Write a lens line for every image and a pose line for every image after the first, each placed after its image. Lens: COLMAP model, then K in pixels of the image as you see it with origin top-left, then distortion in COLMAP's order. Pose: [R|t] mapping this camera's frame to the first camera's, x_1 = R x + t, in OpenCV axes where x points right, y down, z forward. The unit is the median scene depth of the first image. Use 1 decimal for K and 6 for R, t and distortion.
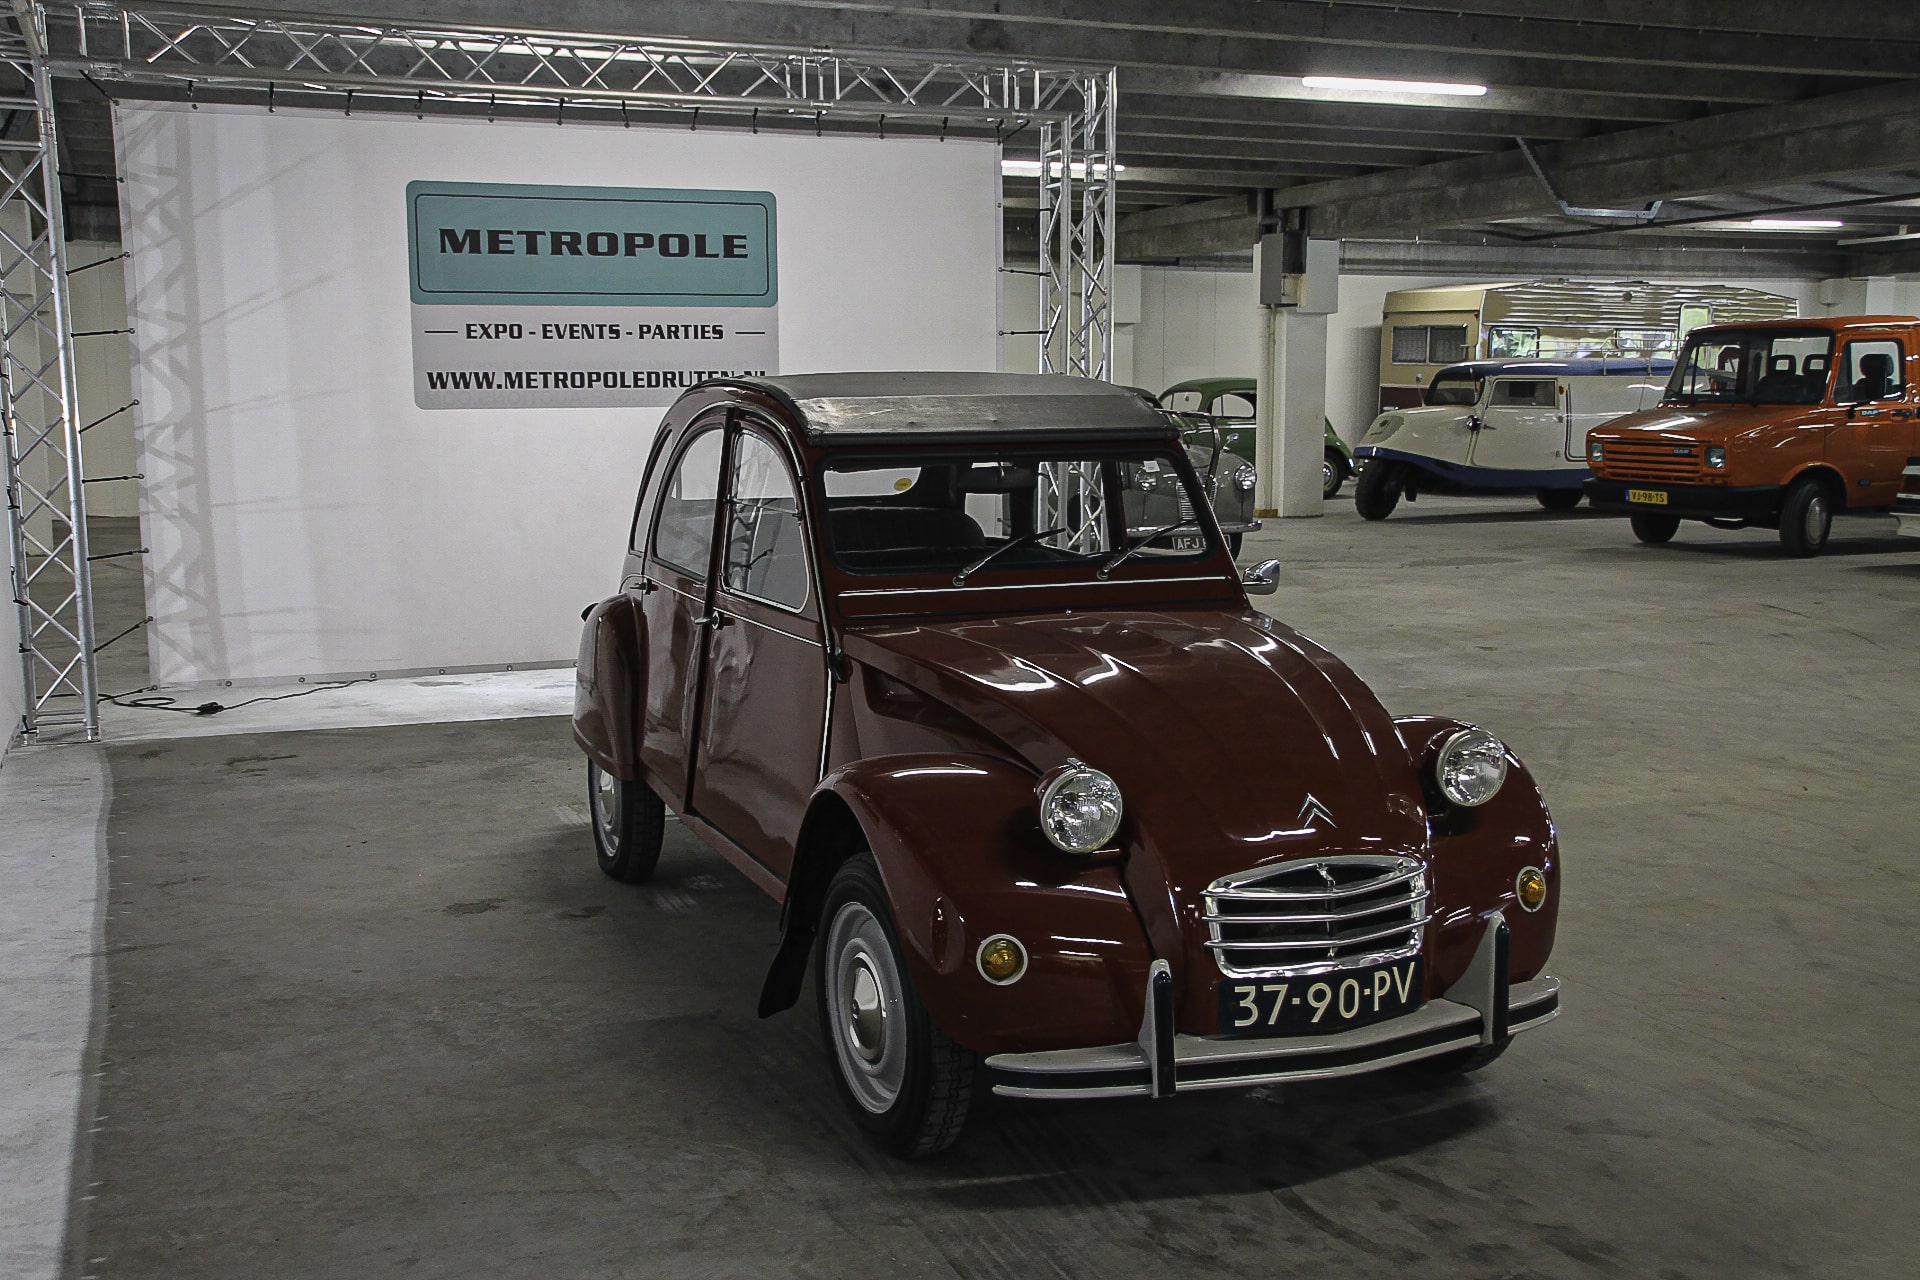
lens RADIAL K [[2016.5, 0, 960.0], [0, 2016.5, 640.0], [0, 0, 1]] dist [-0.060285, 0.272879]
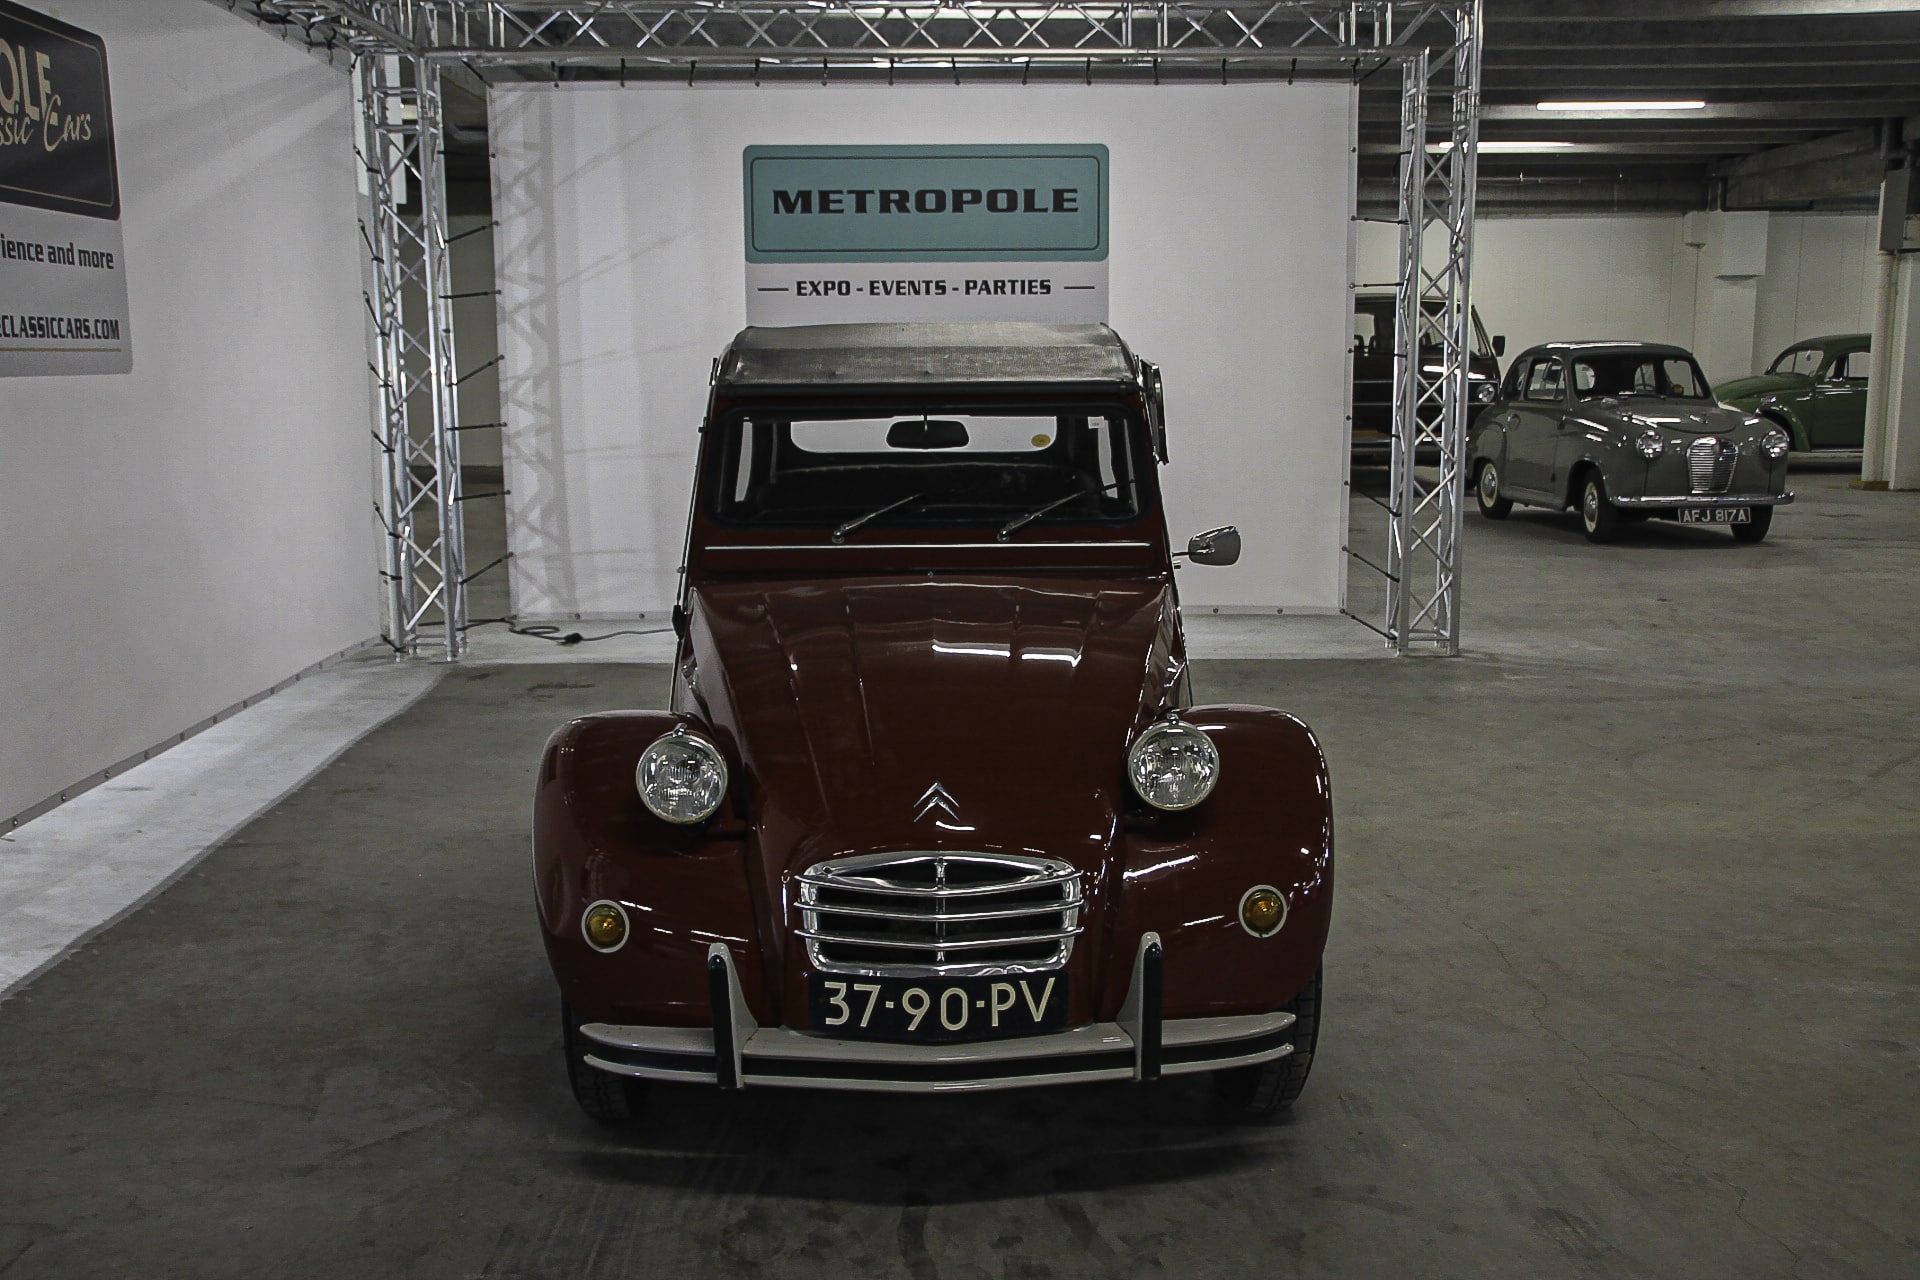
lens RADIAL K [[1987.7, 0, 960.0], [0, 1987.7, 640.0], [0, 0, 1]] dist [-0.058317, 0.245873]
pose [[0.935348, 0.050926, -0.350044, 0.211332], [-0.043448, 0.998629, 0.029189, -0.005948], [0.351051, -0.012093, 0.936278, 0.069772]]
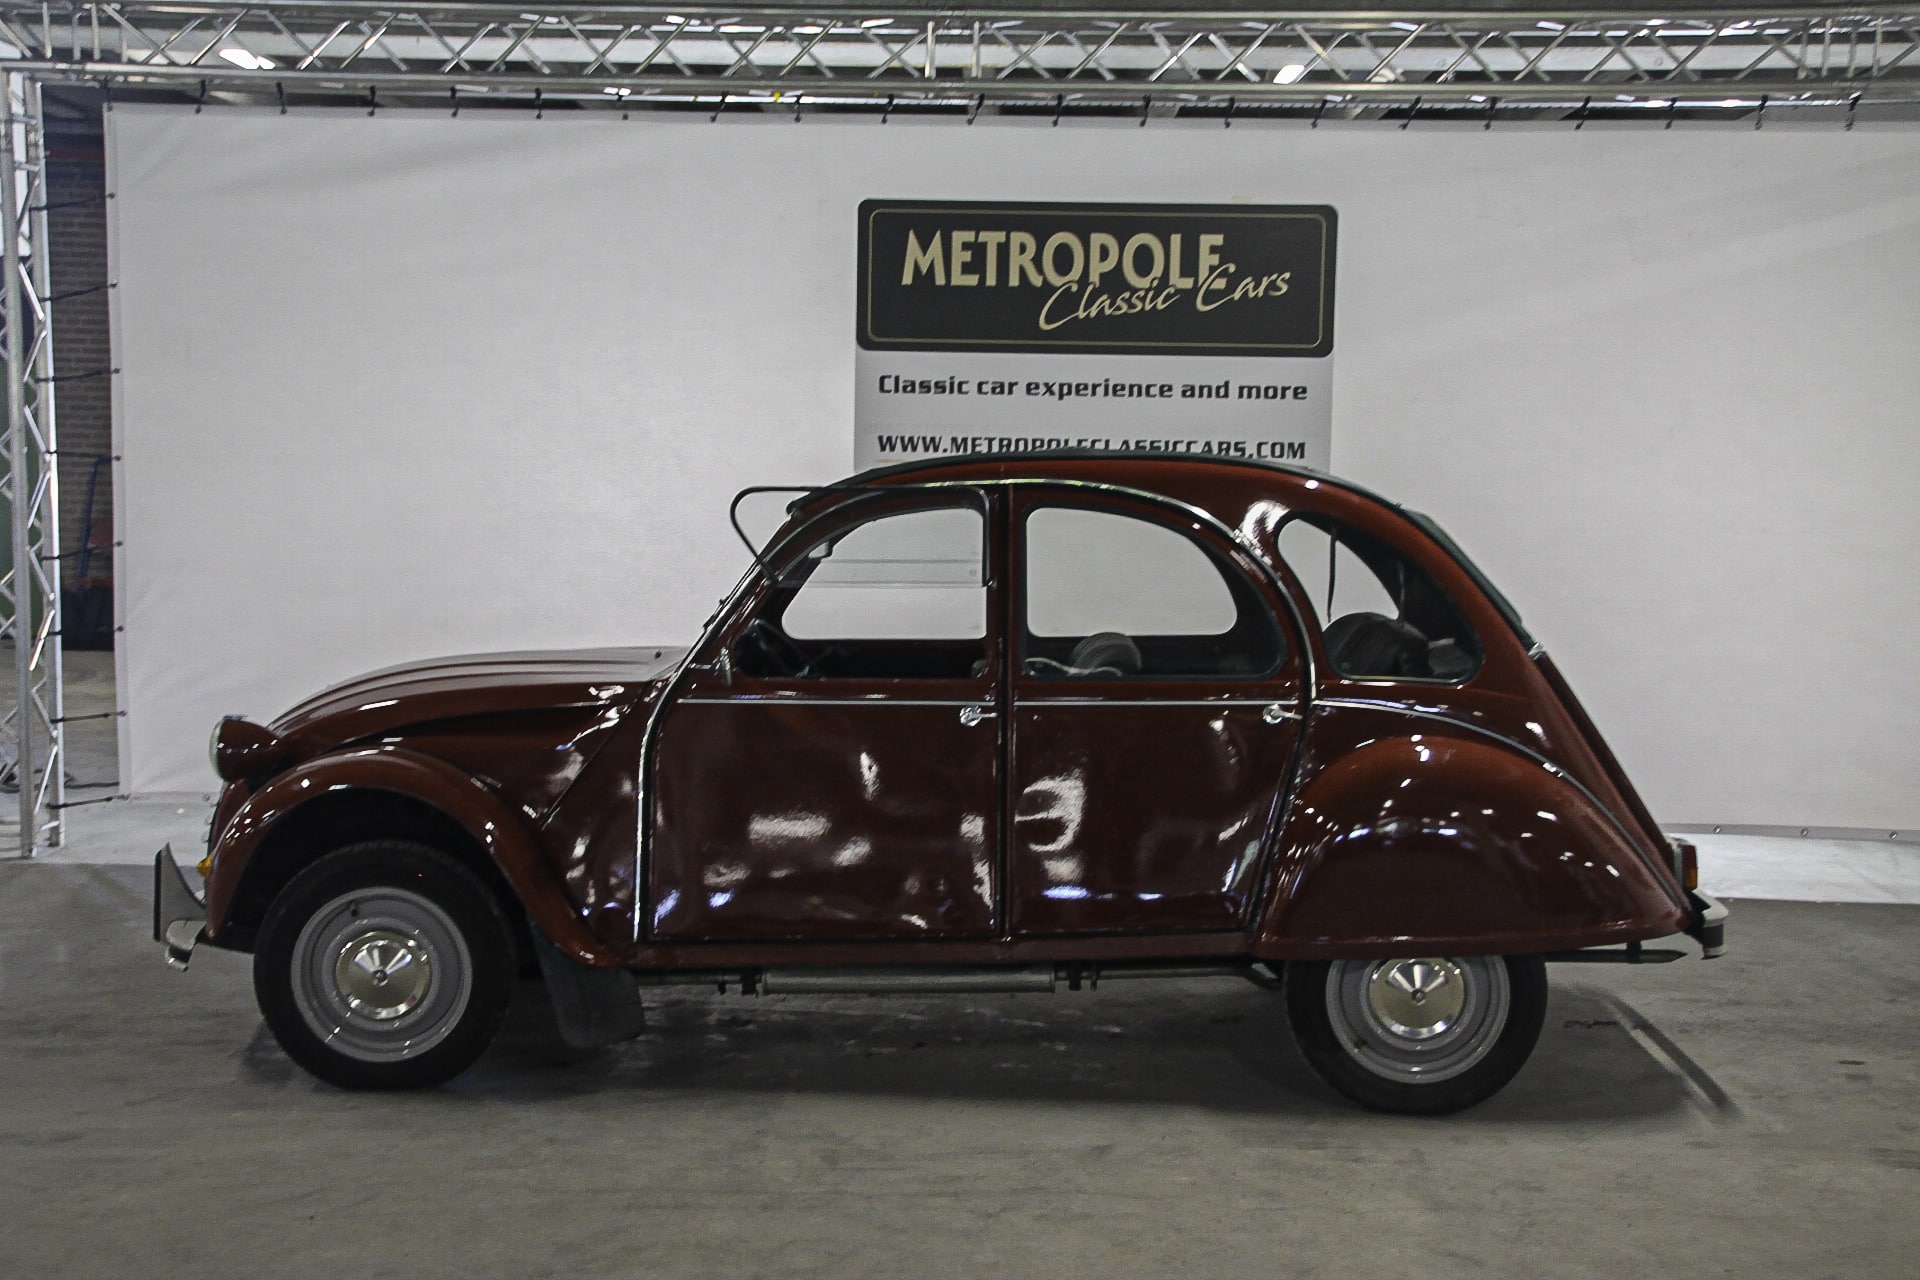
lens RADIAL K [[2300.0, 0, 960.0], [0, 2300.0, 640.0], [0, 0, 1]] dist [0.049309, 0.025670]
pose [[-0.391664, 0.061166, -0.918073, 0.617055], [-0.133606, 0.983432, 0.122519, -0.103134], [0.910357, 0.170646, -0.377002, 0.868475]]
